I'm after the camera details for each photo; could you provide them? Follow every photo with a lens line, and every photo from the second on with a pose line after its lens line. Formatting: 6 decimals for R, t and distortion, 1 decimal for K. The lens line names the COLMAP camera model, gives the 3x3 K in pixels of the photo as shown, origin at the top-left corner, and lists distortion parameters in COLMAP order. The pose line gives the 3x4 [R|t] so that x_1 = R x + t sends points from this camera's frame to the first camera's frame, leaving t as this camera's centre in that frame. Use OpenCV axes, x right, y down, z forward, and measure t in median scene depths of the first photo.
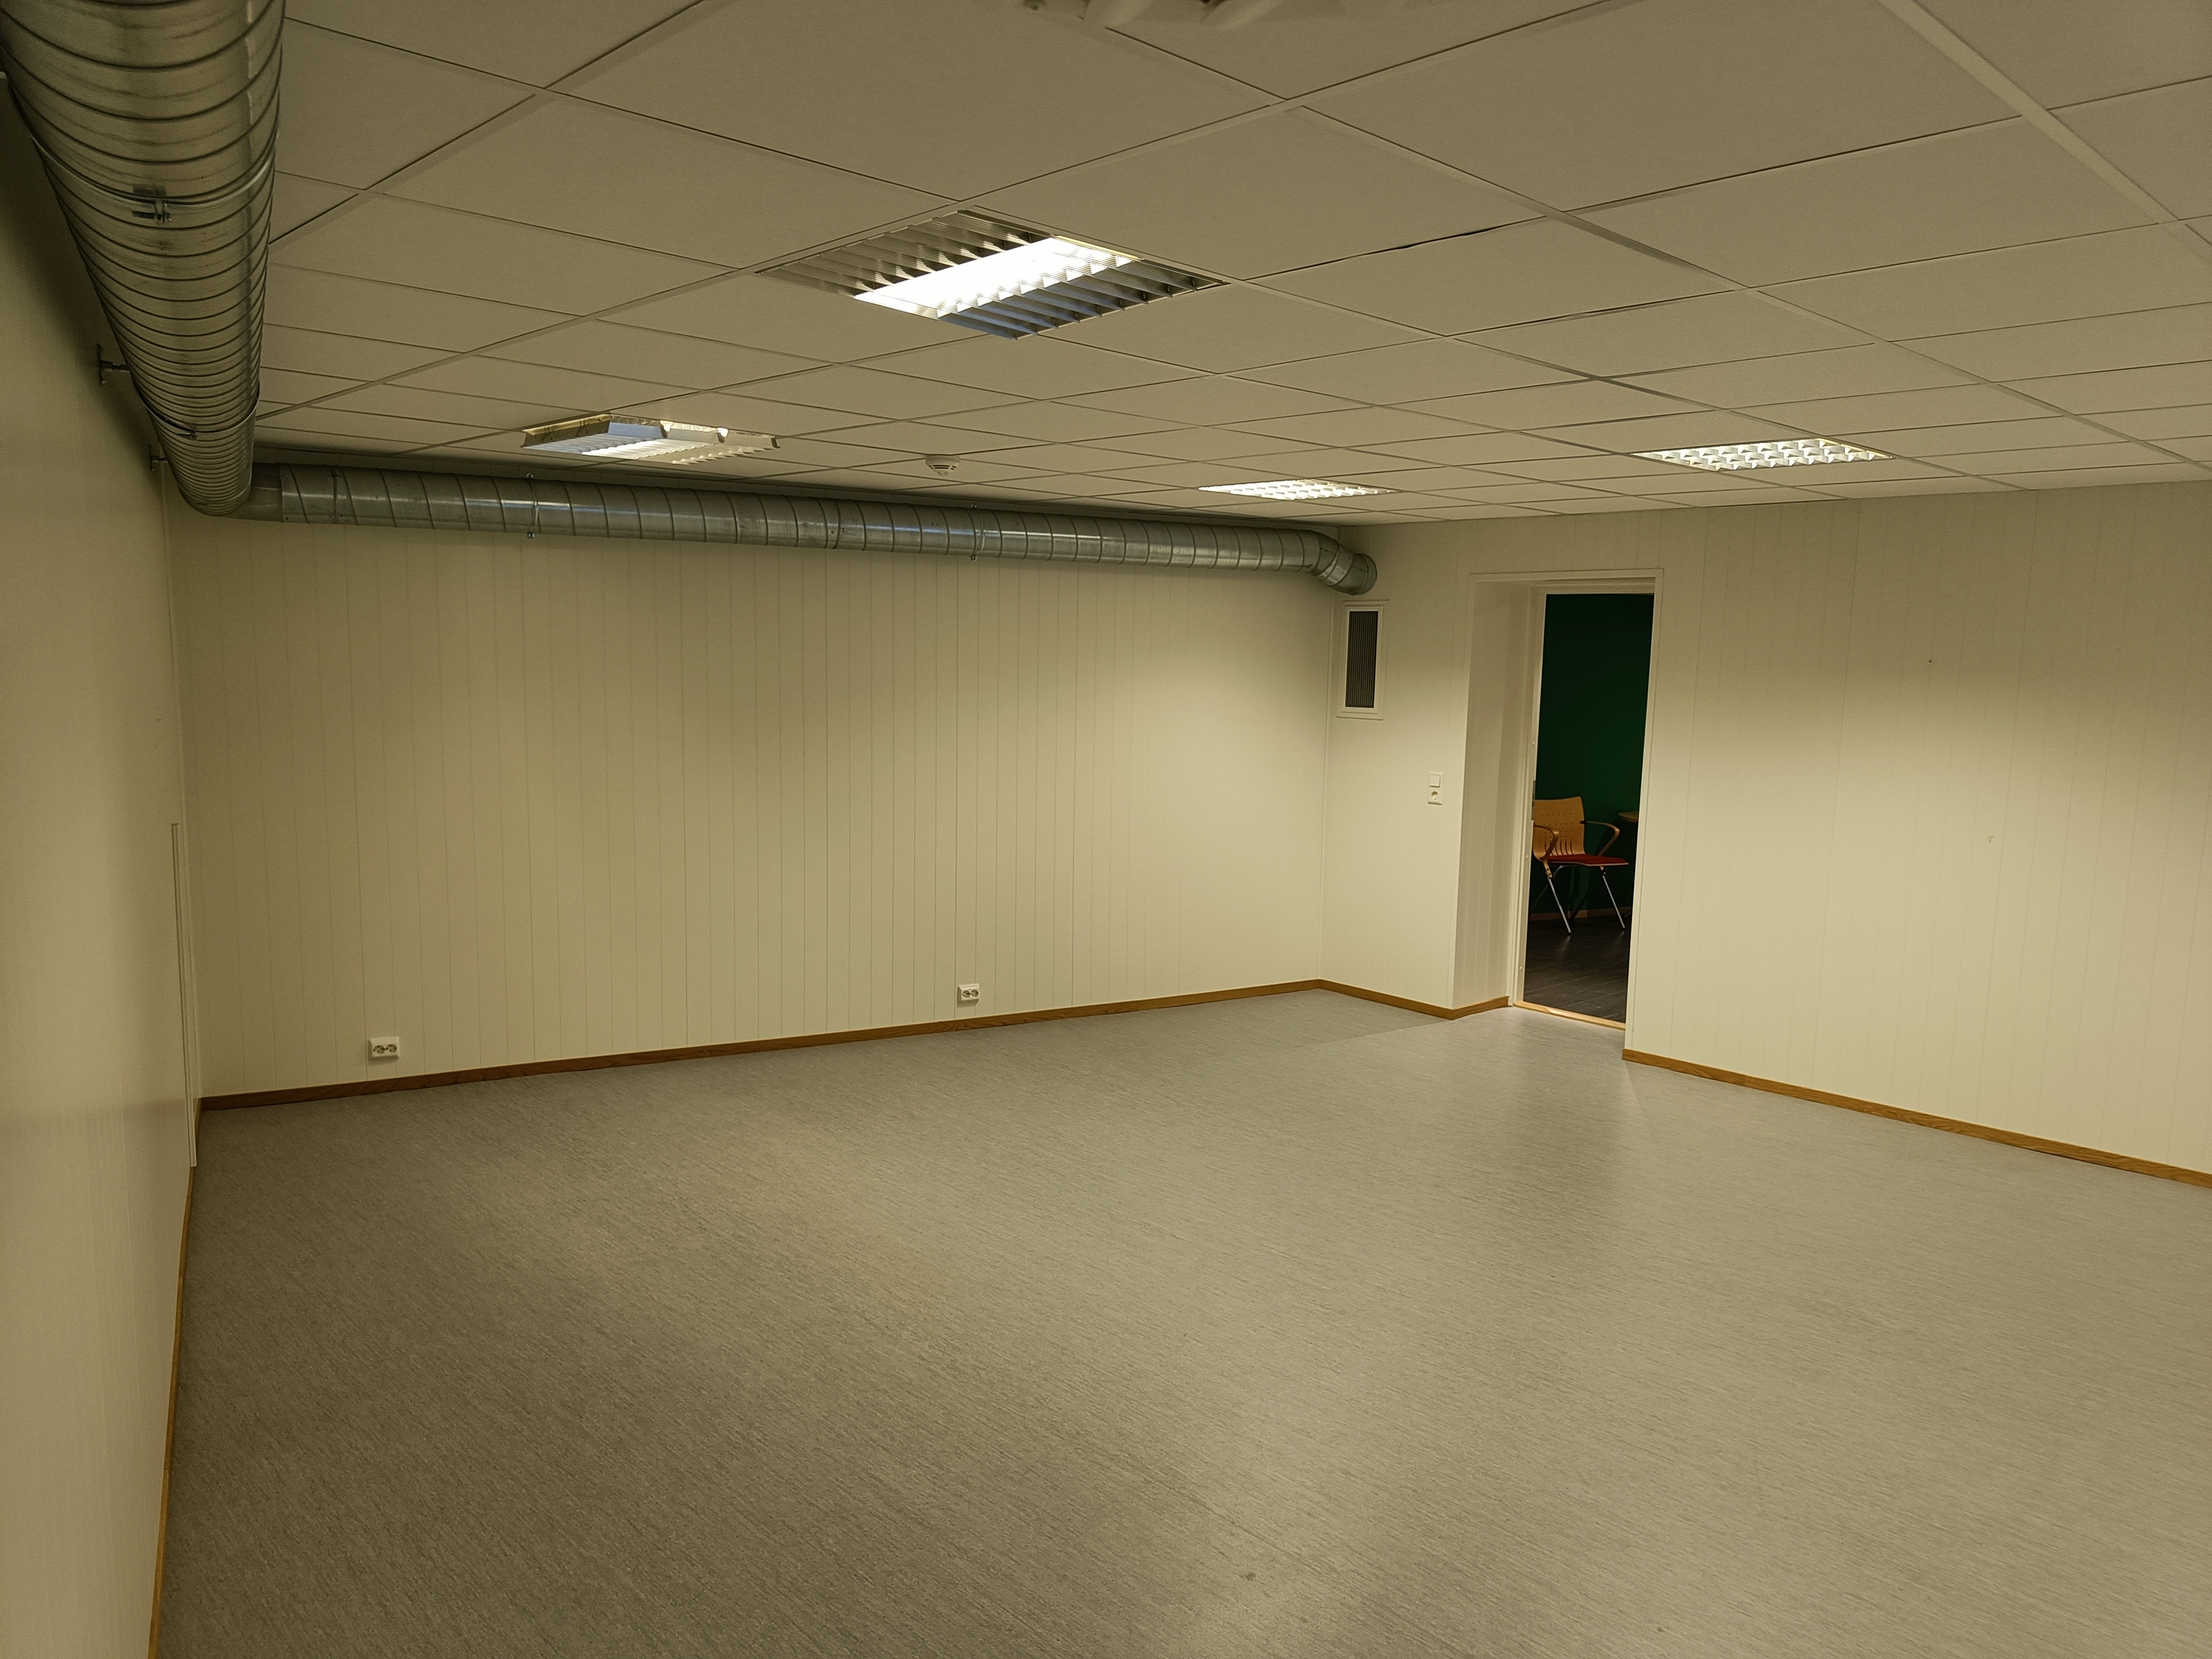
lens RADIAL K [[1533.8, 0, 1096.3], [0, 1533.8, 821.8], [0, 0, 1]] dist [0.011222, -0.000427]
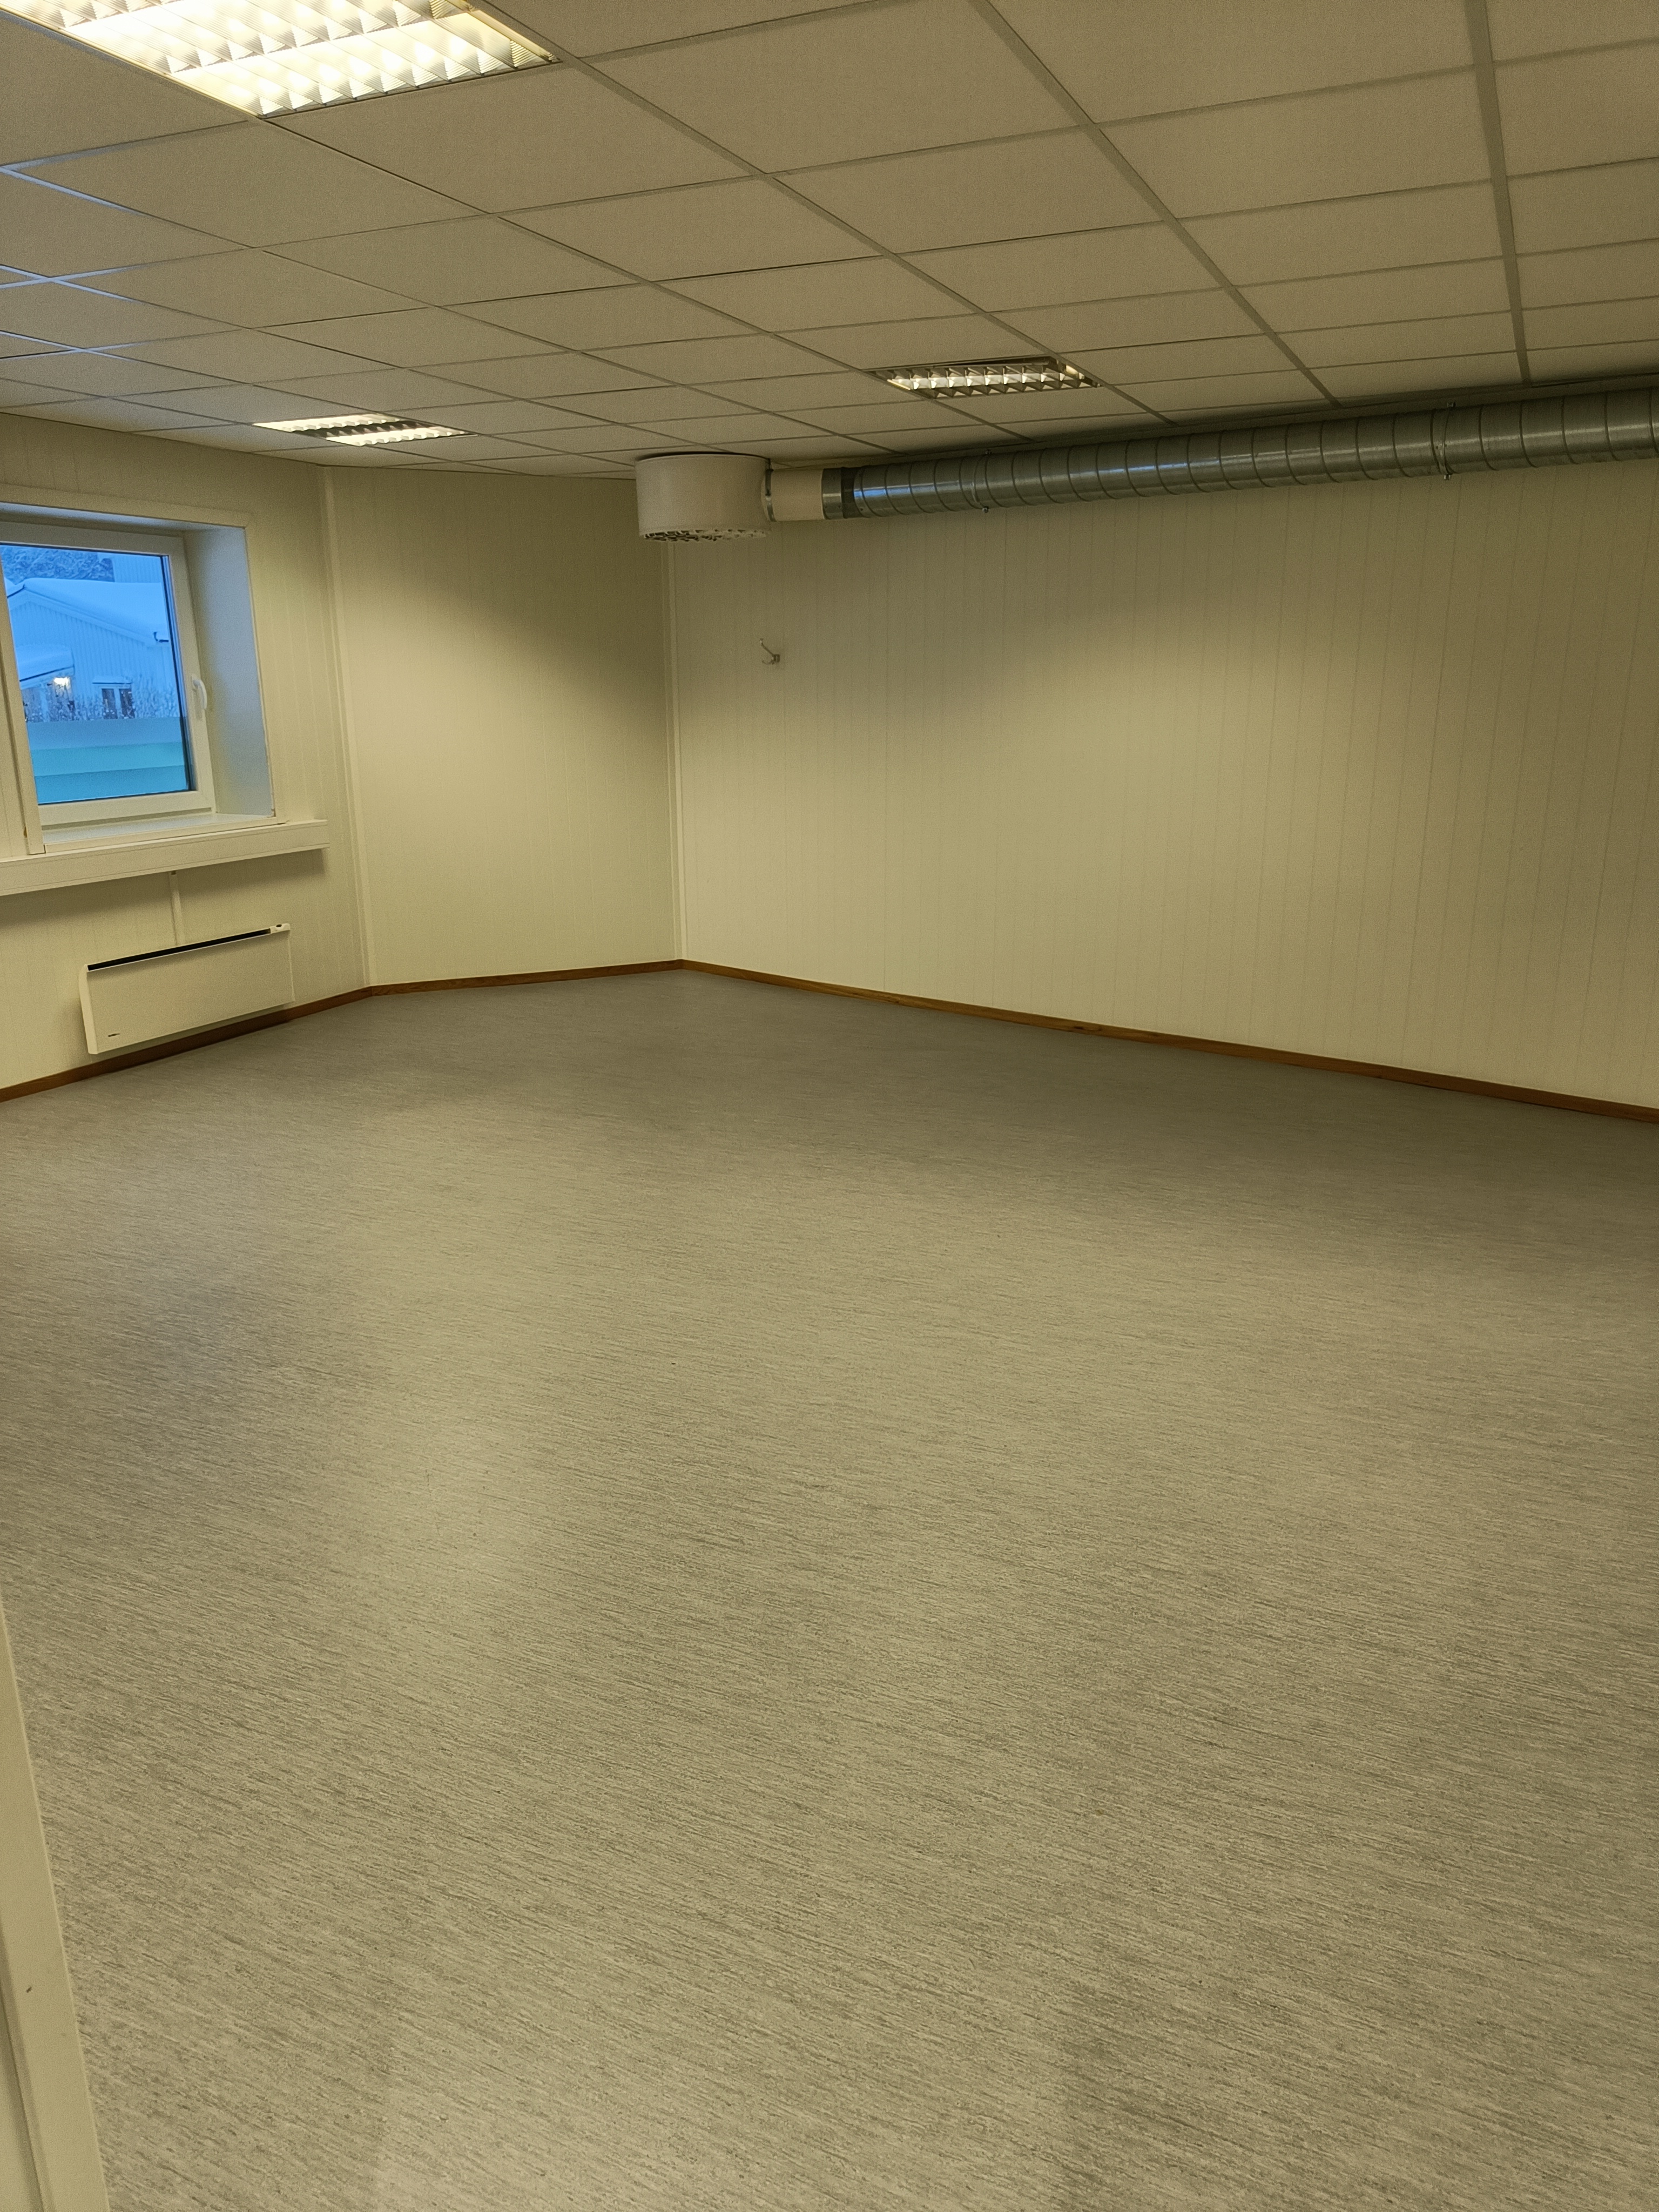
lens RADIAL K [[1533.6, 0, 837.2], [0, 1533.6, 1115.3], [0, 0, 1]] dist [0.012041, -0.006428]
pose [[-0.921649, 0.091350, -0.377119, 0.338035], [-0.059639, 0.926996, 0.370300, -0.082953], [0.383414, 0.363777, -0.848917, 1.108088]]
